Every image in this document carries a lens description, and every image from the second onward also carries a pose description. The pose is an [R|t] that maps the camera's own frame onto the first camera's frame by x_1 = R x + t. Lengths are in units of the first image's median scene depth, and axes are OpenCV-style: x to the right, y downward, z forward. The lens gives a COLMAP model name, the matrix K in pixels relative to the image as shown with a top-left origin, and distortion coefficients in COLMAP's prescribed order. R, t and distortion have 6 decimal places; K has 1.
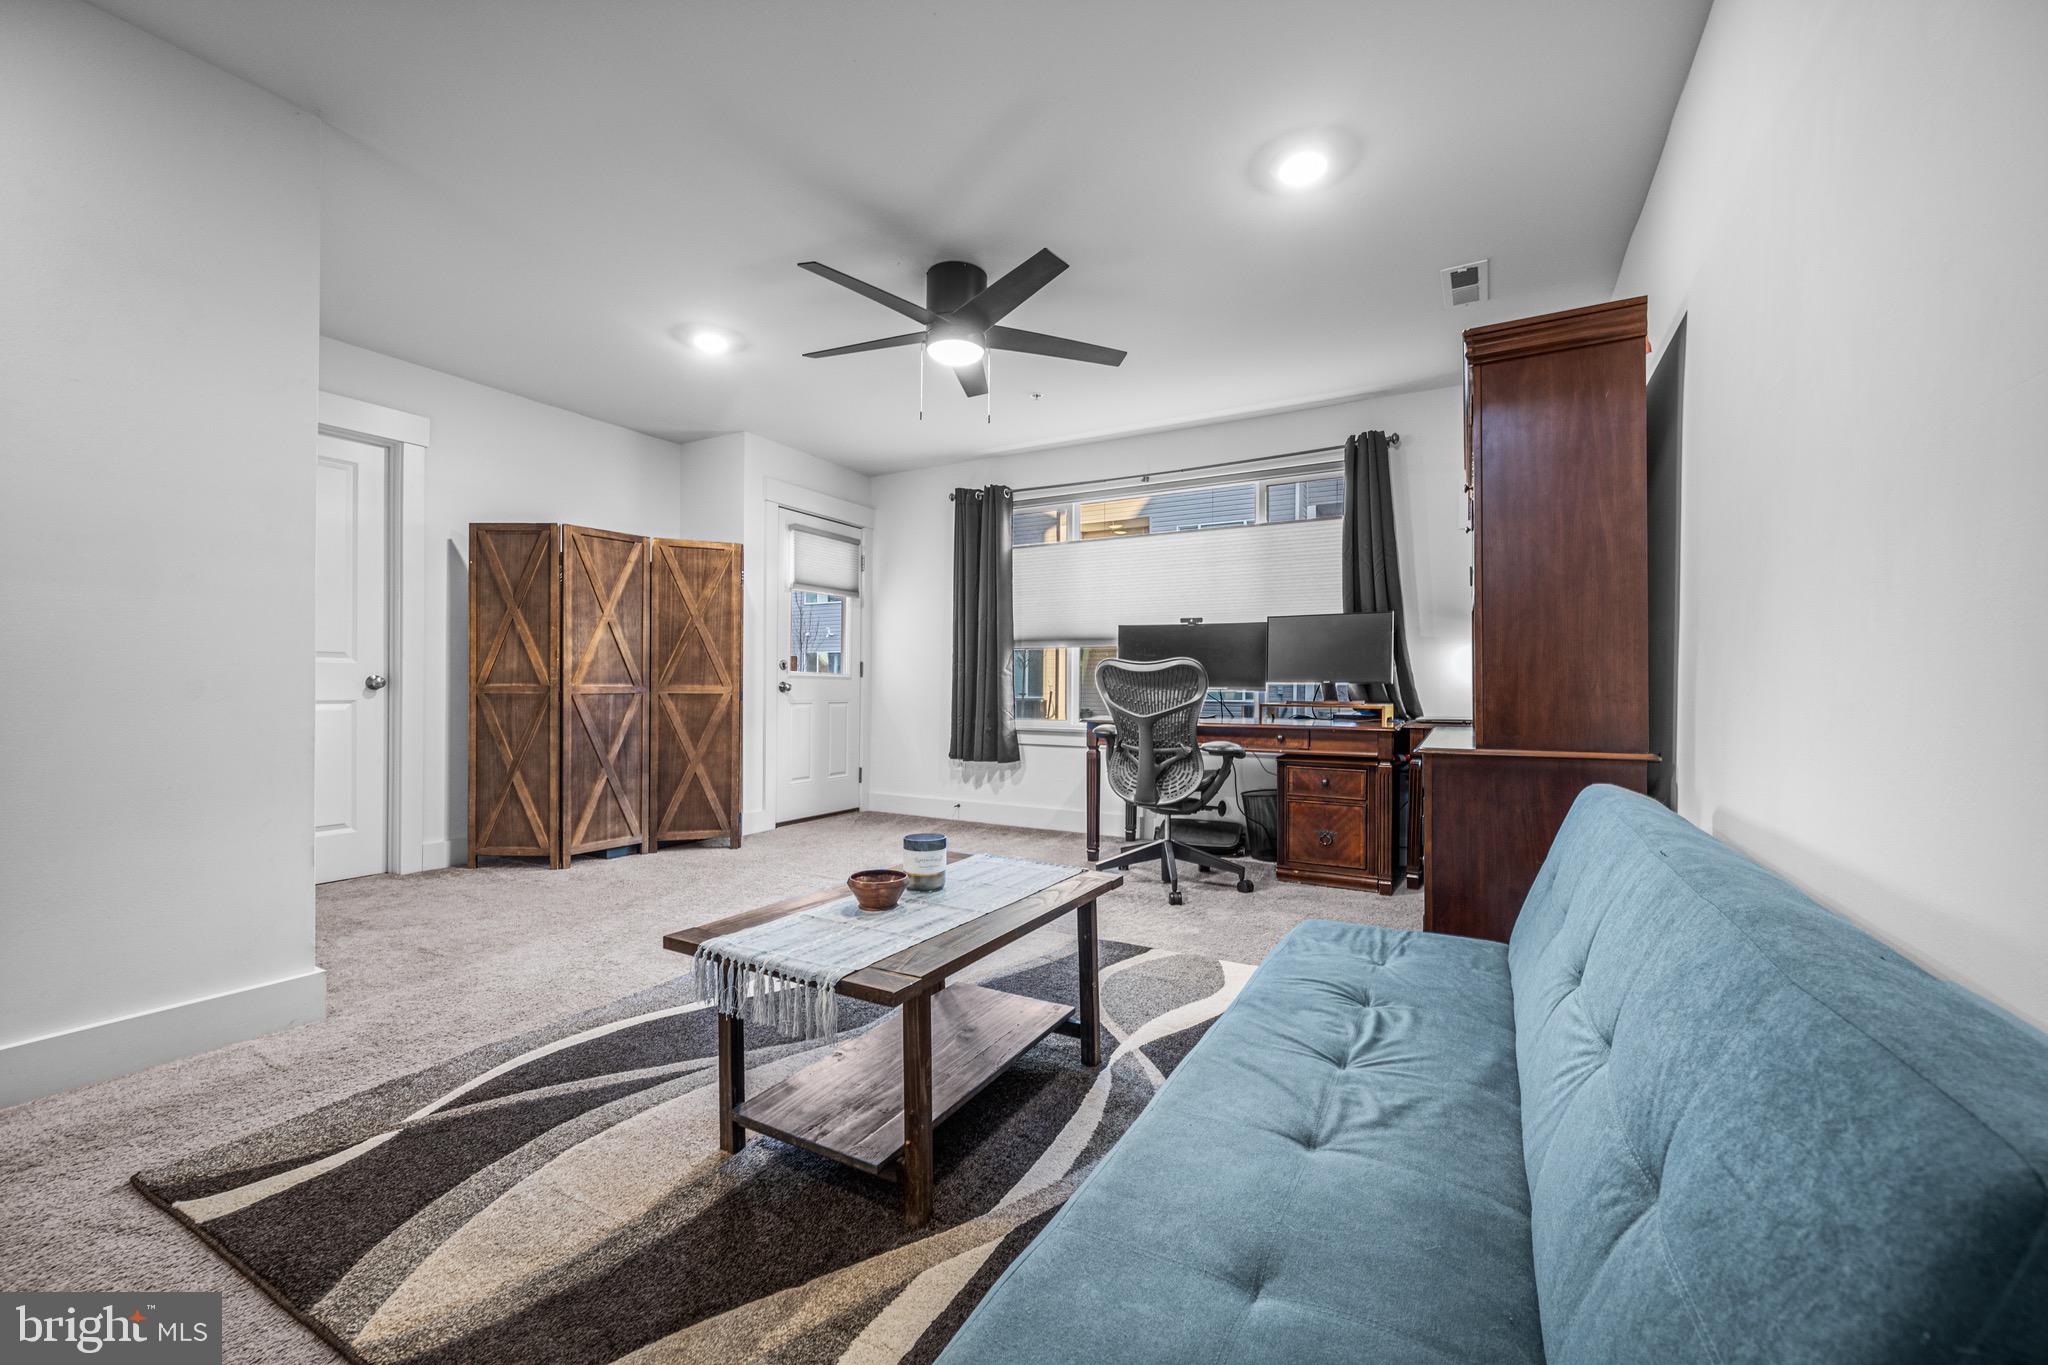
lens RADIAL K [[808.3, 0, 1024.0], [0, 808.3, 682.5], [0, 0, 1]] dist [0.000077, 0.000016]
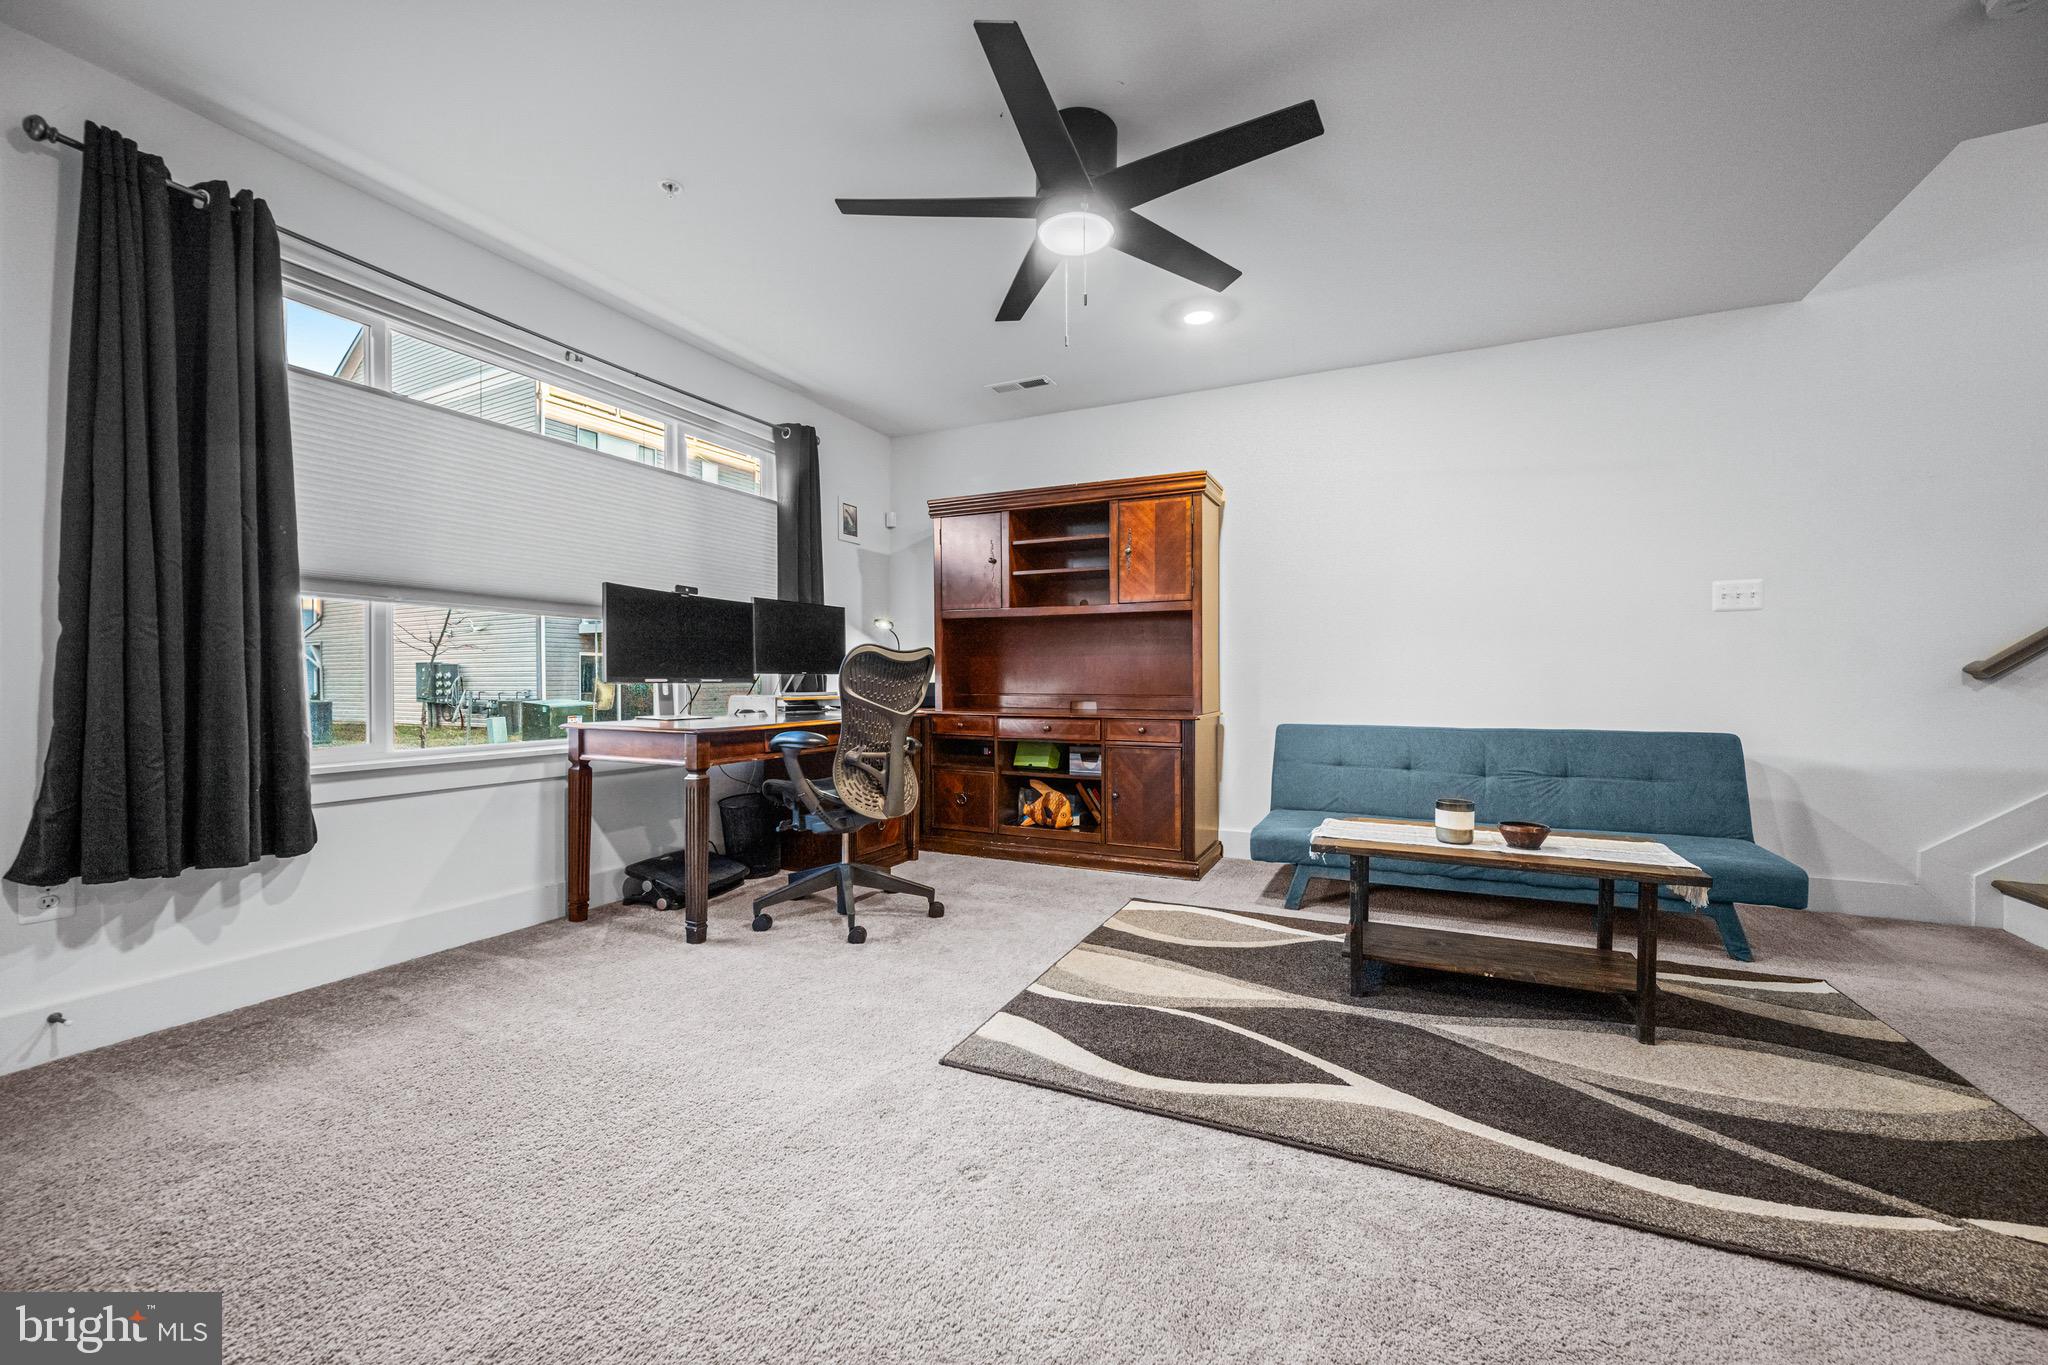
lens RADIAL K [[829.0, 0, 1025.8], [0, 829.0, 658.9], [0, 0, 1]] dist [0.000293, 0.000121]
pose [[-0.064684, 0.030692, 0.997434, -0.633533], [0.002702, 0.999529, -0.030582, 0.012425], [-0.997902, 0.000717, -0.064736, 0.813123]]
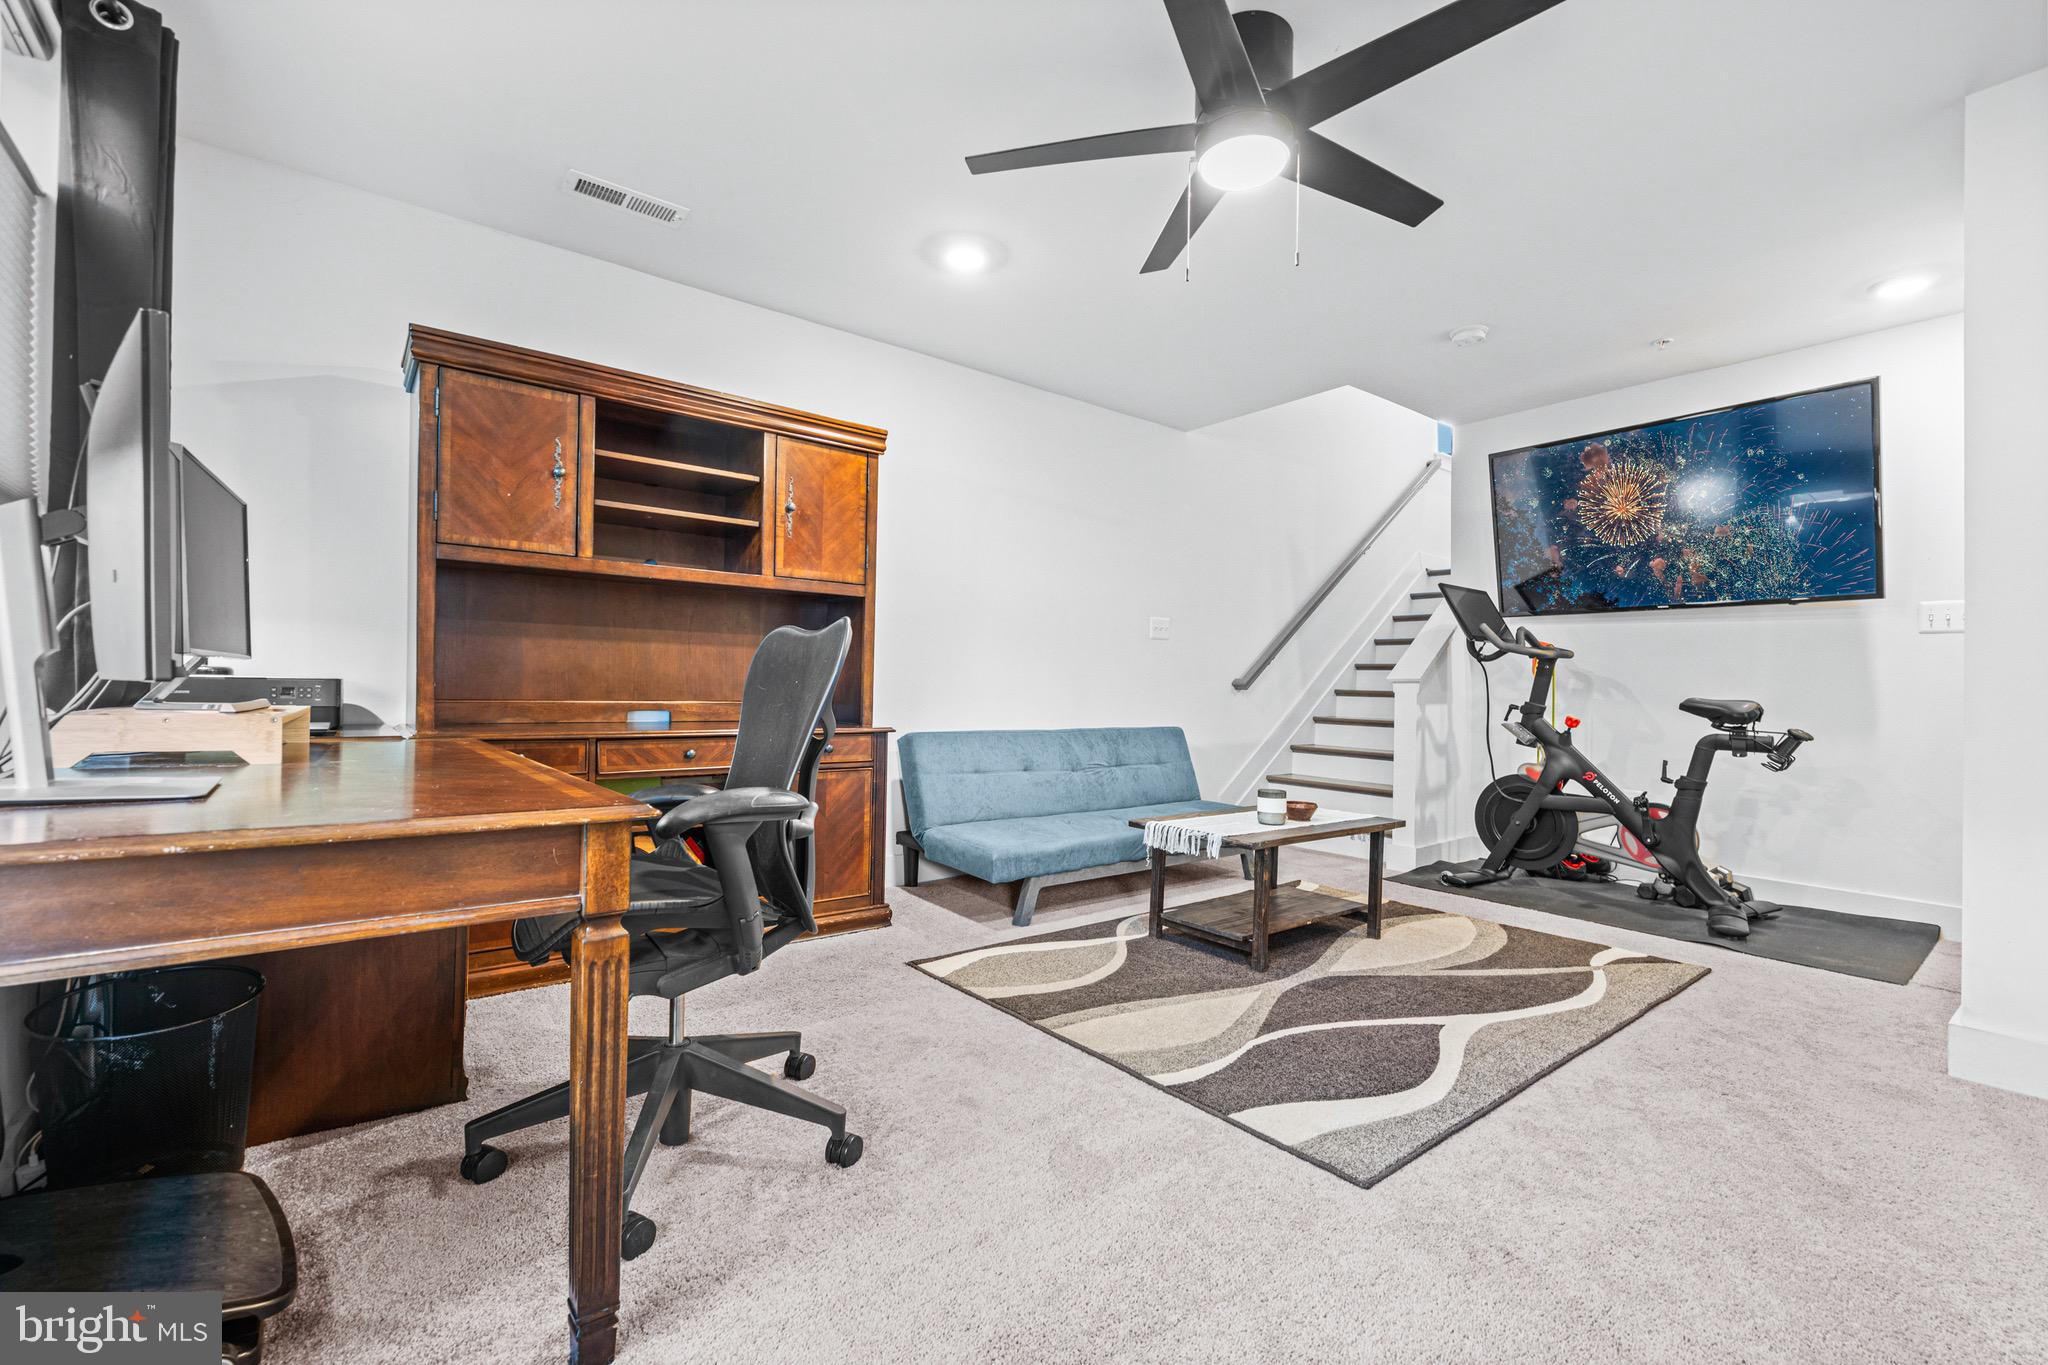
lens RADIAL K [[875.3, 0, 1024.0], [0, 875.3, 682.5], [0, 0, 1]] dist [0.001528, -0.000021]
pose [[-0.925329, -0.010825, 0.379010, -0.154085], [-0.013074, 0.999909, -0.003361, 0.008064], [-0.378939, -0.008065, -0.925386, 1.251108]]
